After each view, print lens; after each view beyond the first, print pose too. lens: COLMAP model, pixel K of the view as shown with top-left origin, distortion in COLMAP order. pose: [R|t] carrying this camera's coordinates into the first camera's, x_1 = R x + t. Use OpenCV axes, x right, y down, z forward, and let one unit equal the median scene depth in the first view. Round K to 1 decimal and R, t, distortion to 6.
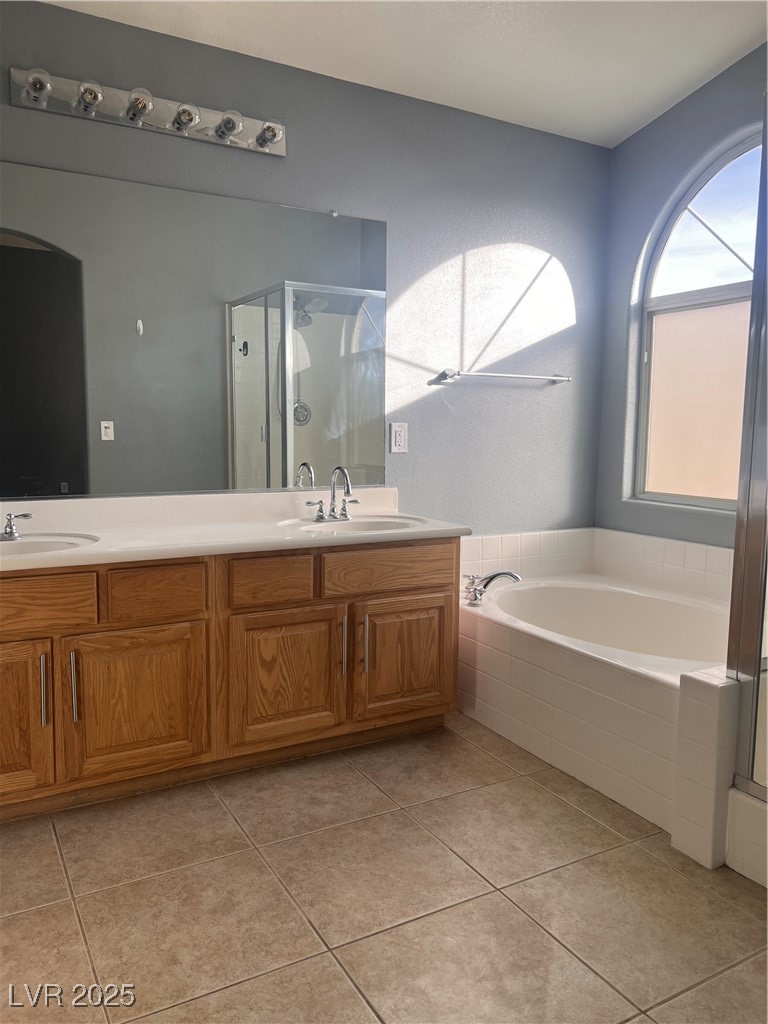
lens RADIAL K [[770.3, 0, 384.6], [0, 770.3, 514.5], [0, 0, 1]] dist [0.051940, -0.061798]
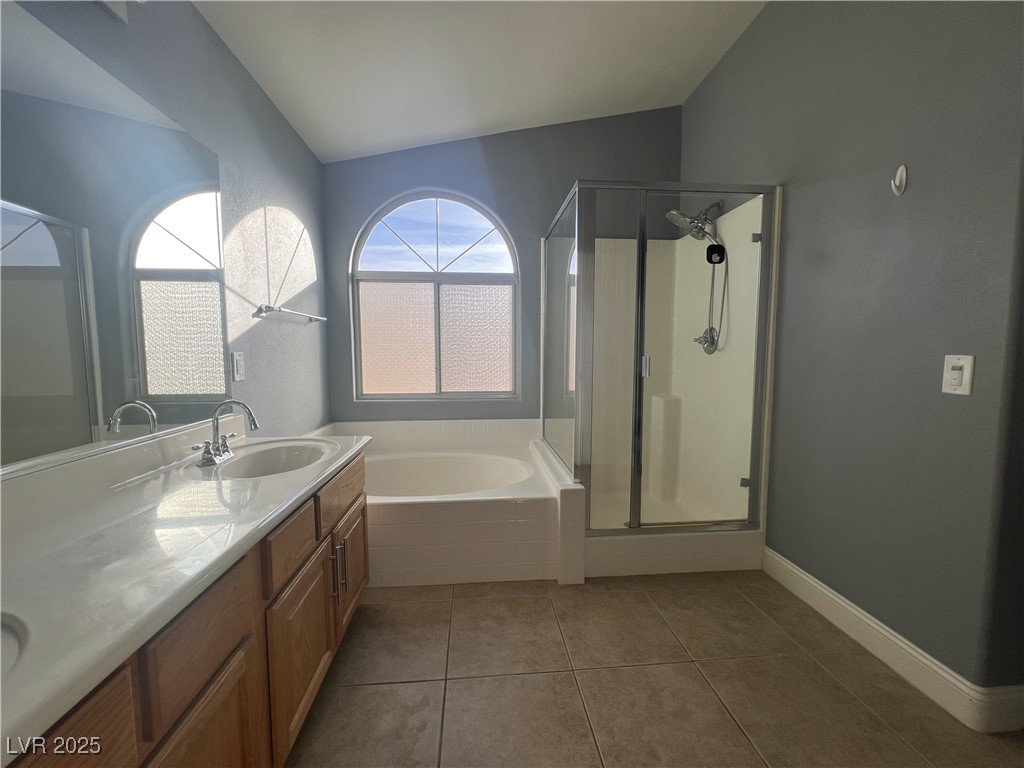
lens RADIAL K [[413.4, 0, 512.1], [0, 413.4, 380.9], [0, 0, 1]] dist [-0.002030, -0.000054]
pose [[0.412060, -0.077208, 0.907880, -0.330952], [0.109390, 0.993388, 0.034831, -0.057964], [-0.904566, 0.084960, 0.417782, 0.427095]]
